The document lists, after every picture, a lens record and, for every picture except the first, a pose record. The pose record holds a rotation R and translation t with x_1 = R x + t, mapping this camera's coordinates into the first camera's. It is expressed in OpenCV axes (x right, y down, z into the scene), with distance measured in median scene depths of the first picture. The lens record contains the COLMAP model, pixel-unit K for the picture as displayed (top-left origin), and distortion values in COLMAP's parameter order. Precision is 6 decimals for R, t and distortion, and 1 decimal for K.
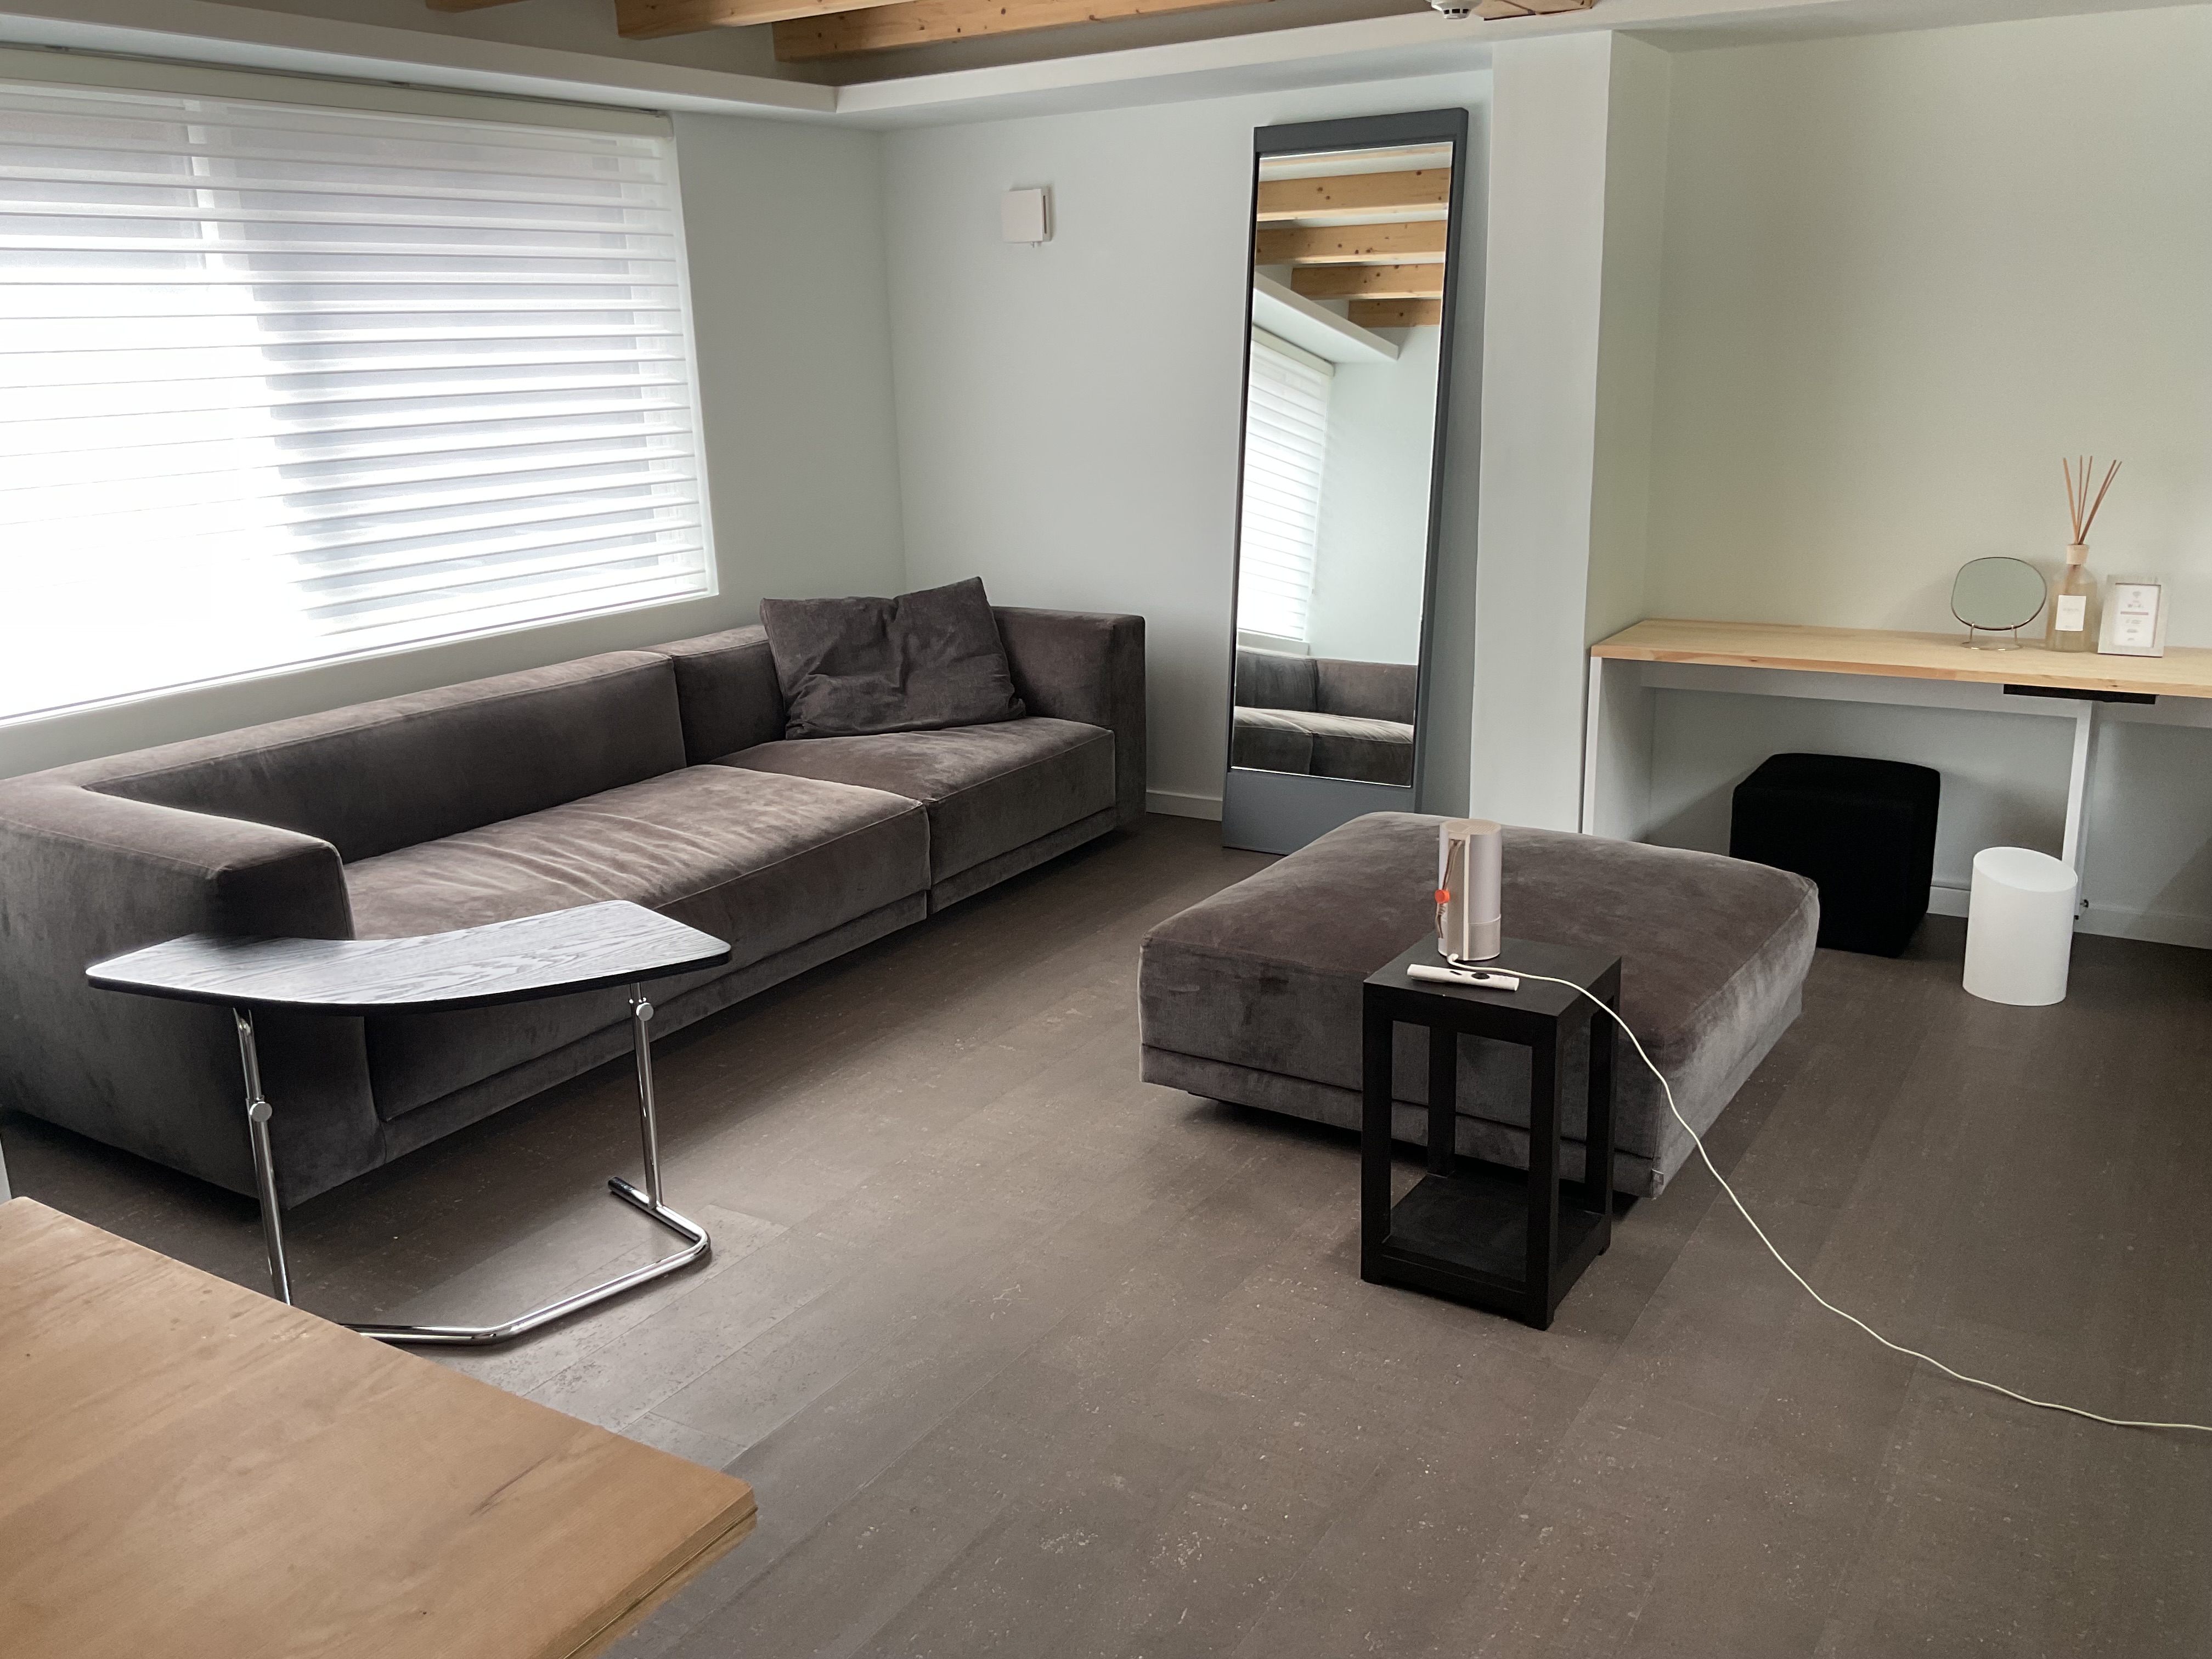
lens RADIAL K [[1836.8, 0, 1106.0], [0, 1836.8, 829.5], [0, 0, 1]] dist [-0.006150, -0.006783]
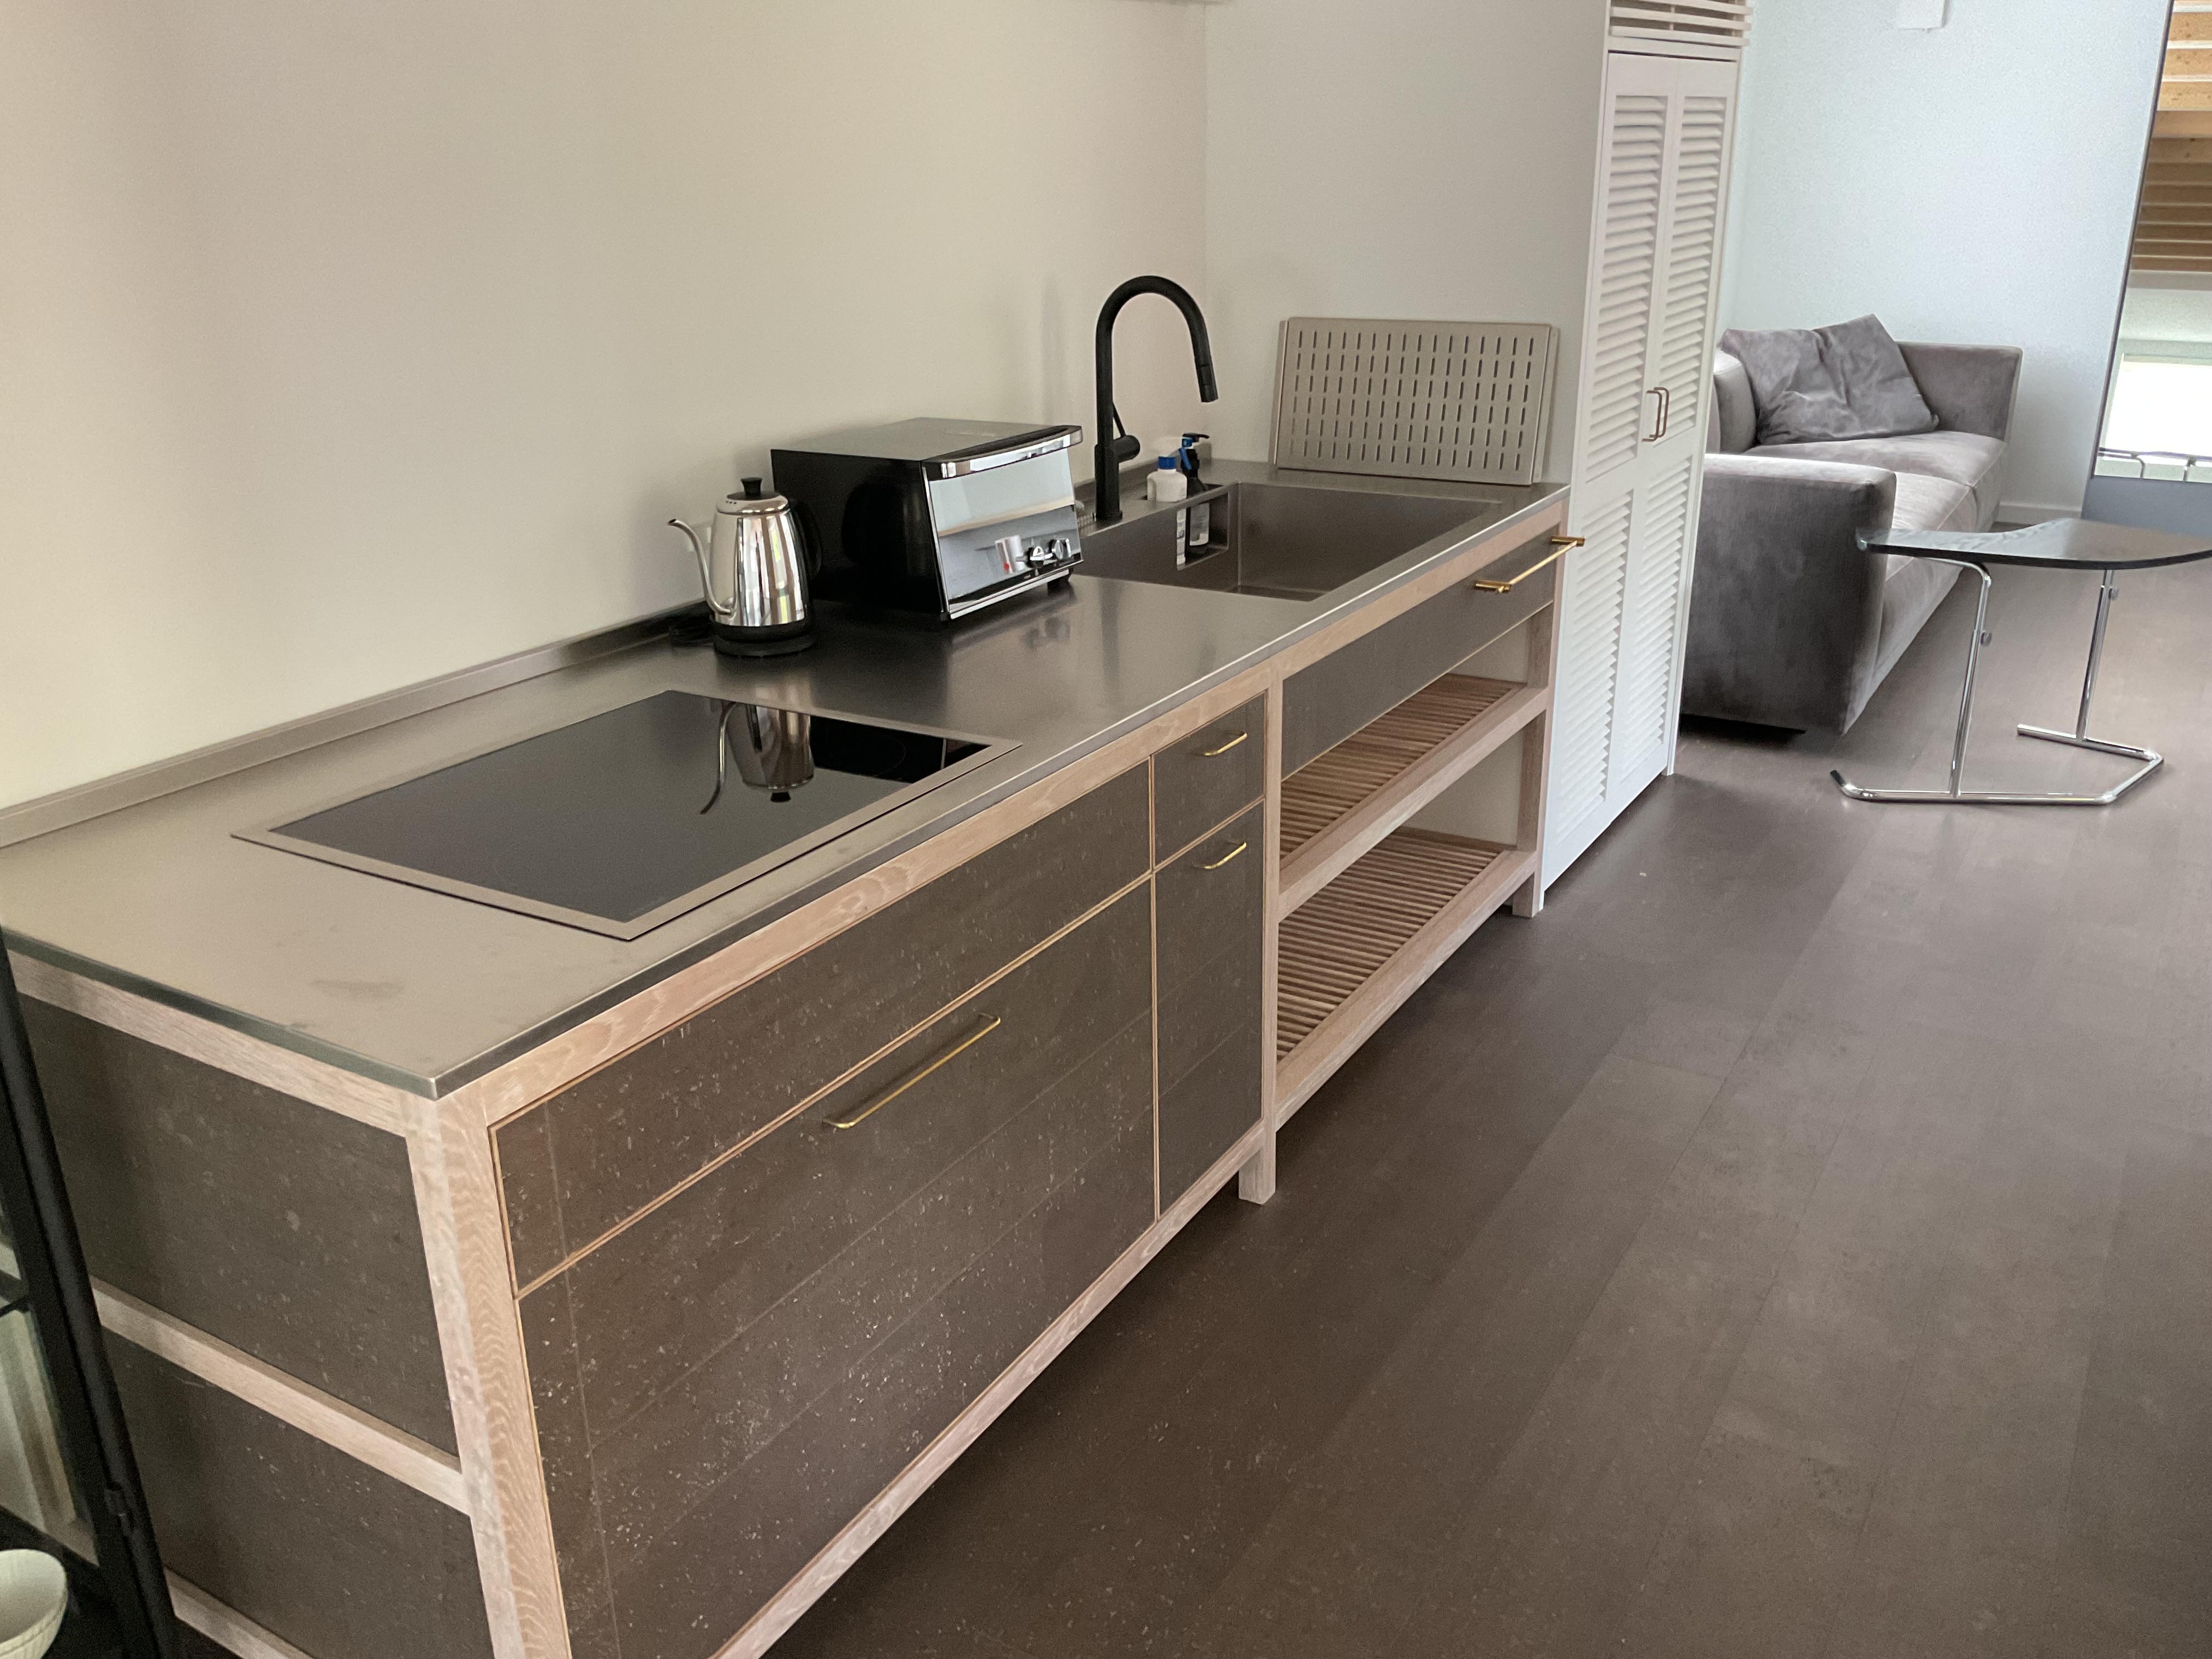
lens RADIAL K [[1836.8, 0, 1106.0], [0, 1836.8, 829.5], [0, 0, 1]] dist [-0.006150, -0.006783]
pose [[0.999672, 0.000941, 0.025575, -0.636377], [-0.003476, 0.995055, 0.099262, 0.084789], [-0.025356, -0.099318, 0.994733, -0.223118]]
